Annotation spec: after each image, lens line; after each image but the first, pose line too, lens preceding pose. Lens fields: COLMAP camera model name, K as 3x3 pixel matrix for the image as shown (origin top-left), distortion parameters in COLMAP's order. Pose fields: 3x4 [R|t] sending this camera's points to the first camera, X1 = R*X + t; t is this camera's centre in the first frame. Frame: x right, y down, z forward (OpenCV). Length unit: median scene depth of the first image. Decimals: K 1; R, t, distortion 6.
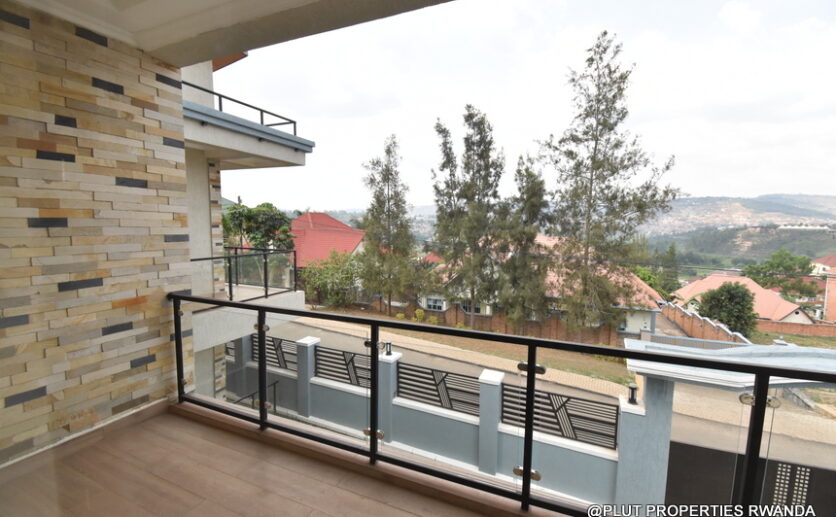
lens RADIAL K [[368.4, 0, 416.3], [0, 368.4, 258.5], [0, 0, 1]] dist [0.019128, -0.025564]
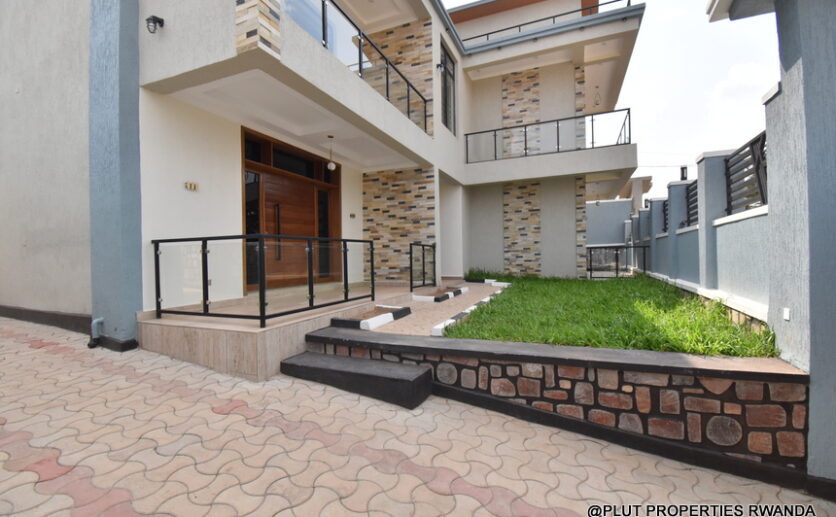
lens RADIAL K [[368.4, 0, 416.3], [0, 368.4, 258.5], [0, 0, 1]] dist [0.019128, -0.025564]
pose [[-0.005316, -0.024077, -0.999696, 1.946731], [-0.077091, 0.996745, -0.023596, 1.272629], [0.997010, 0.076942, -0.007155, 1.013212]]
